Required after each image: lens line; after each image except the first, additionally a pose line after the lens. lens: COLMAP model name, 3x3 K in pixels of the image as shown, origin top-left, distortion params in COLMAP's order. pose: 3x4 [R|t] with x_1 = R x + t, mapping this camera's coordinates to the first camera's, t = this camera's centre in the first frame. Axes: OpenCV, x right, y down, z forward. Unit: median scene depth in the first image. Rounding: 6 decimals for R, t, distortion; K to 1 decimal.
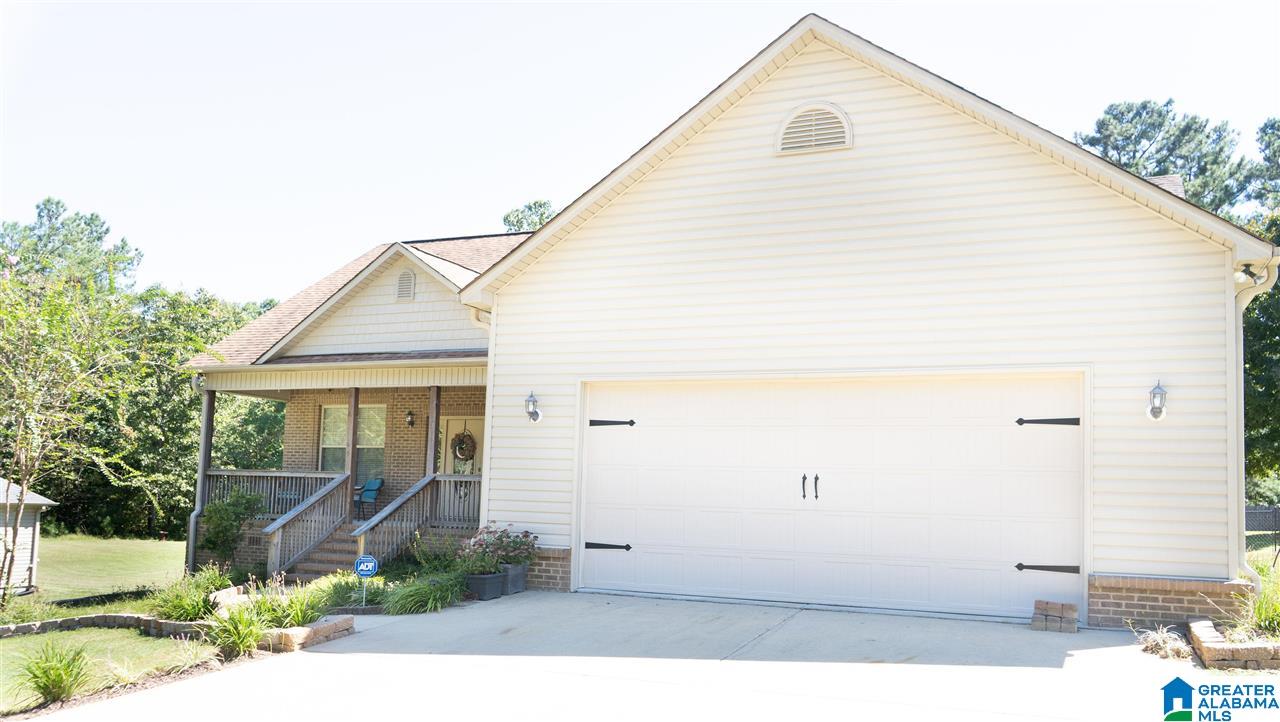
lens RADIAL K [[1002.8, 0, 648.4], [0, 1002.8, 404.1], [0, 0, 1]] dist [-0.008690, -0.006987]
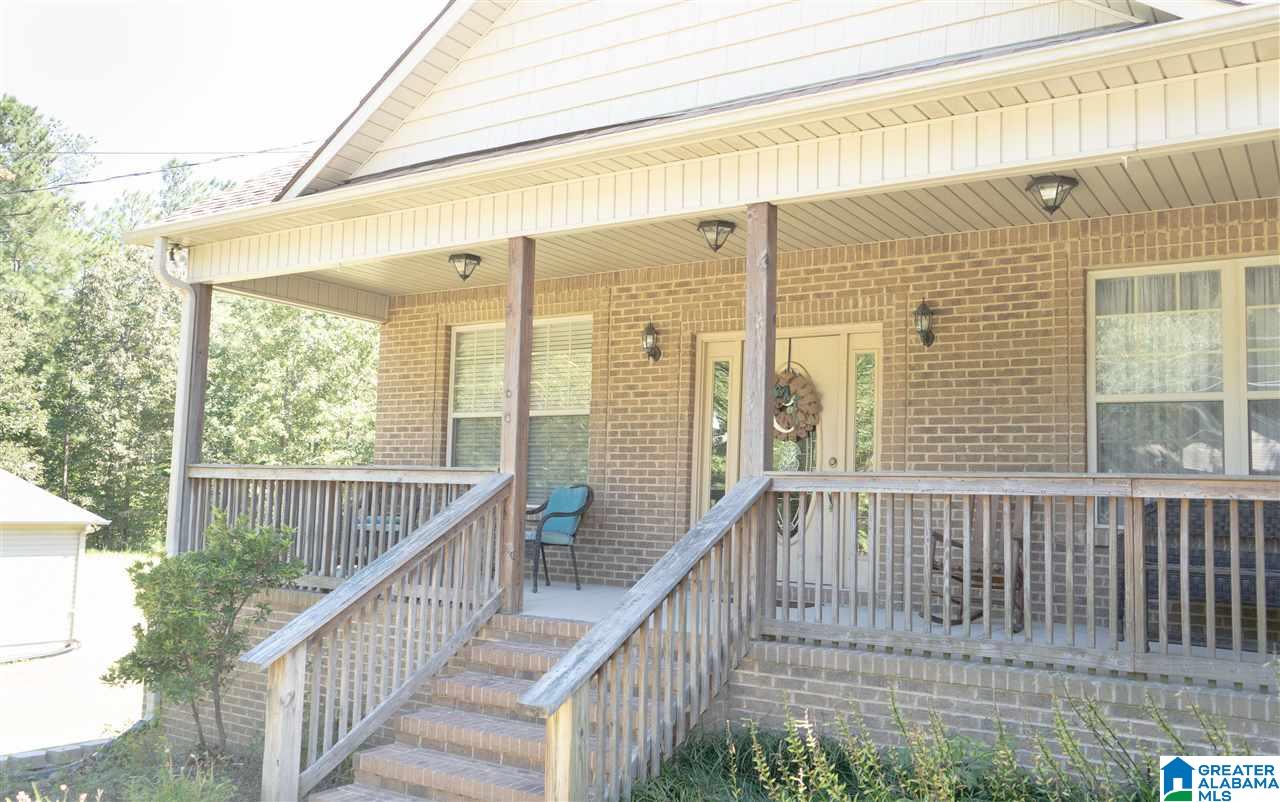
lens RADIAL K [[1071.5, 0, 638.5], [0, 1071.5, 402.5], [0, 0, 1]] dist [0.007363, 0.002735]
pose [[0.985396, -0.014535, -0.169656, -0.171148], [0.014296, 0.999894, -0.002627, 0.041608], [0.169677, 0.000164, 0.985500, 0.571644]]
